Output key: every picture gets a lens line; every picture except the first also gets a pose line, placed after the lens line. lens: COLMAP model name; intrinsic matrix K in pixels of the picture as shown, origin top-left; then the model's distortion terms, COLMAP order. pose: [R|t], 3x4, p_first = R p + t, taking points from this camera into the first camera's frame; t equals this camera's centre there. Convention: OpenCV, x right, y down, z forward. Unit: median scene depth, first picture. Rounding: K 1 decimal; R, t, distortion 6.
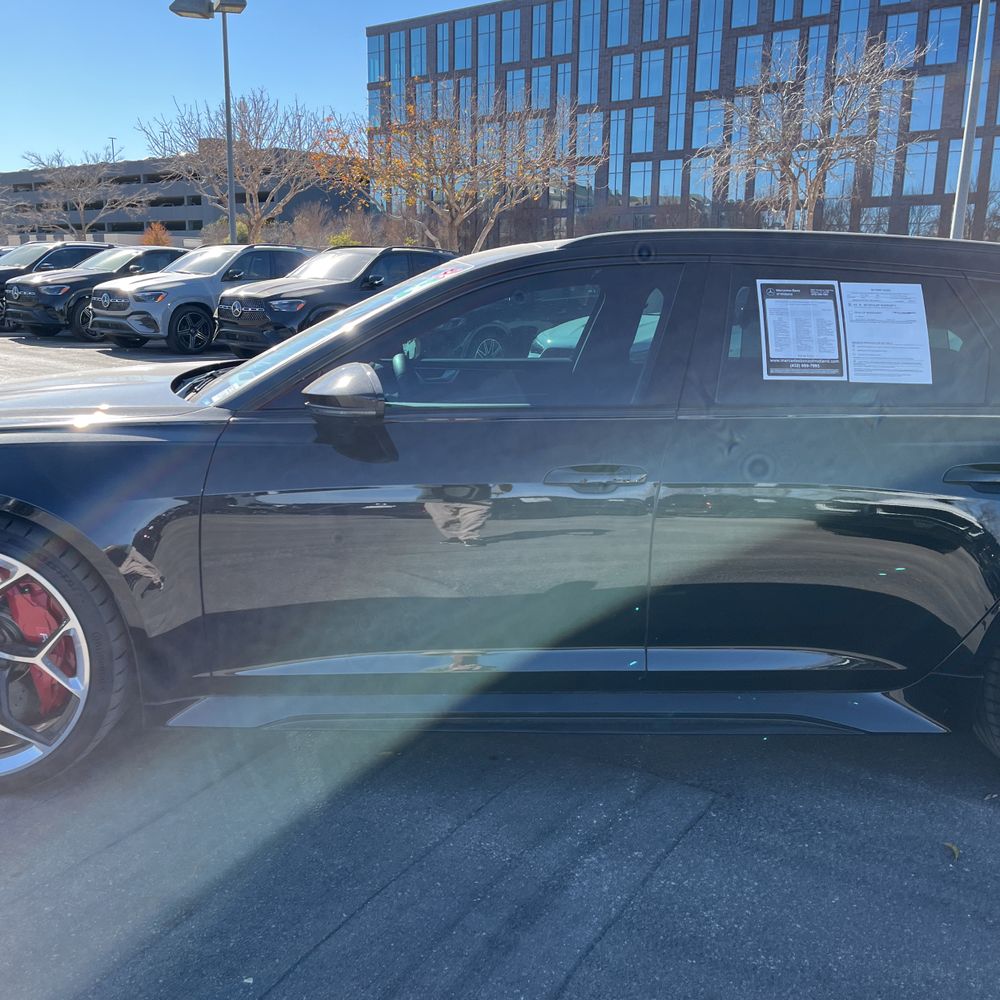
lens RADIAL K [[1016.9, 0, 497.2], [0, 1016.9, 506.3], [0, 0, 1]] dist [0.044197, -0.044144]
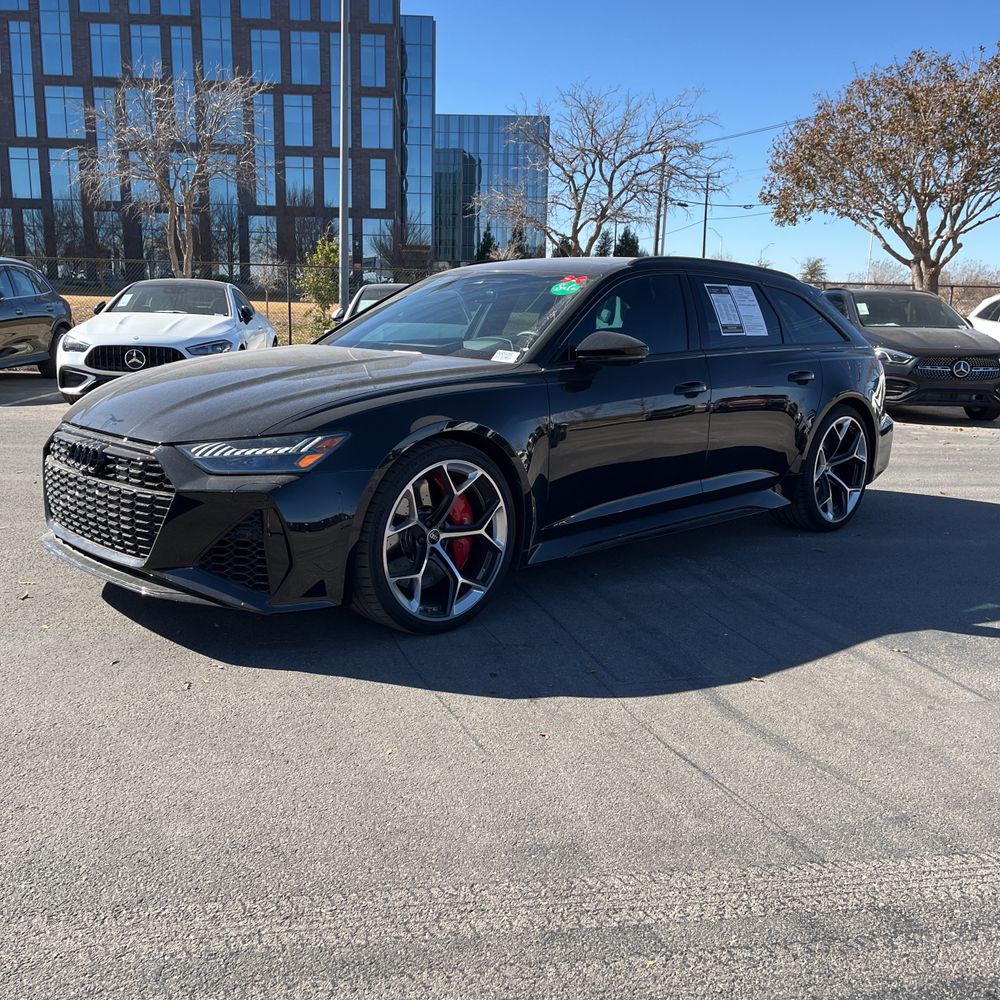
lens RADIAL K [[1016.9, 0, 497.2], [0, 1016.9, 506.3], [0, 0, 1]] dist [0.044197, -0.044144]
pose [[0.742363, -0.140244, 0.655155, -0.212182], [0.141738, 0.988589, 0.051015, 0.005725], [-0.654834, 0.054989, 0.753770, -0.025320]]
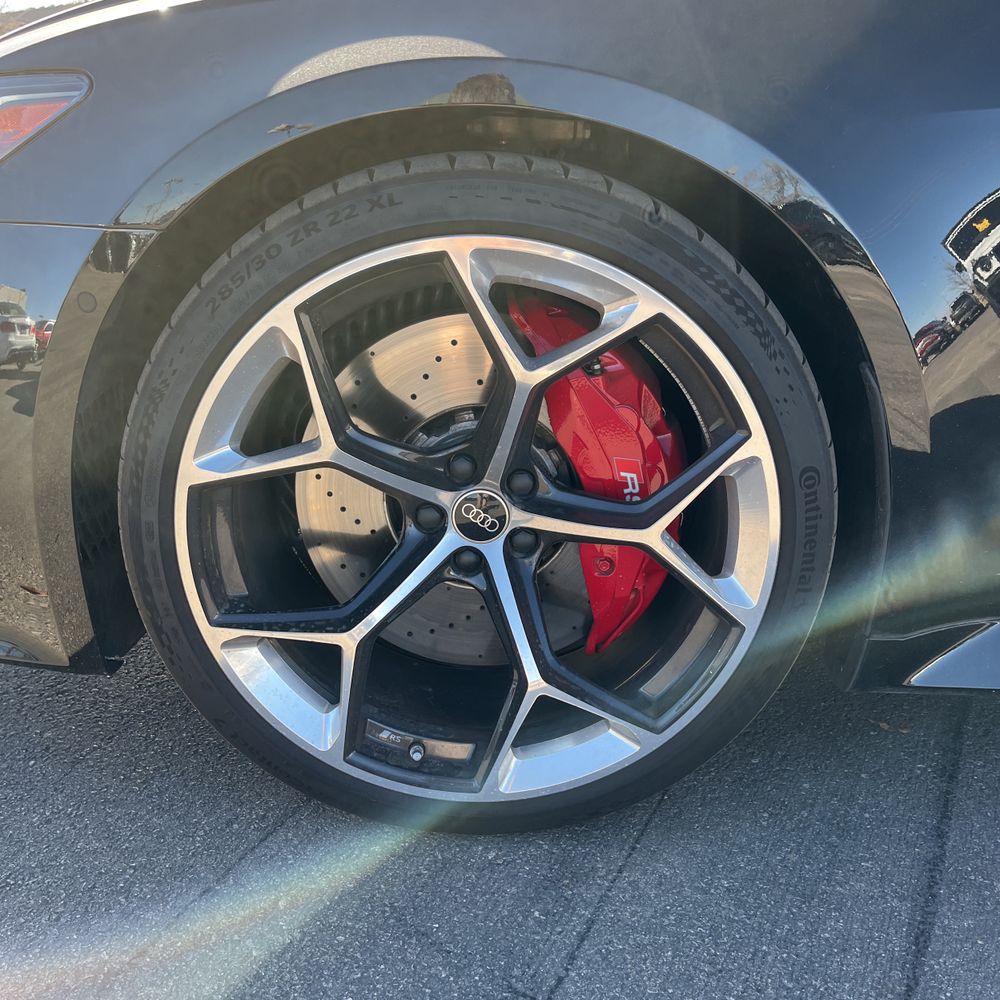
lens RADIAL K [[1016.9, 0, 497.2], [0, 1016.9, 506.3], [0, 0, 1]] dist [0.044197, -0.044144]
pose [[0.999667, 0.003870, -0.025512, -0.074300], [-0.000552, 0.991672, 0.128789, 0.012871], [0.025798, -0.128732, 0.991344, 0.088644]]
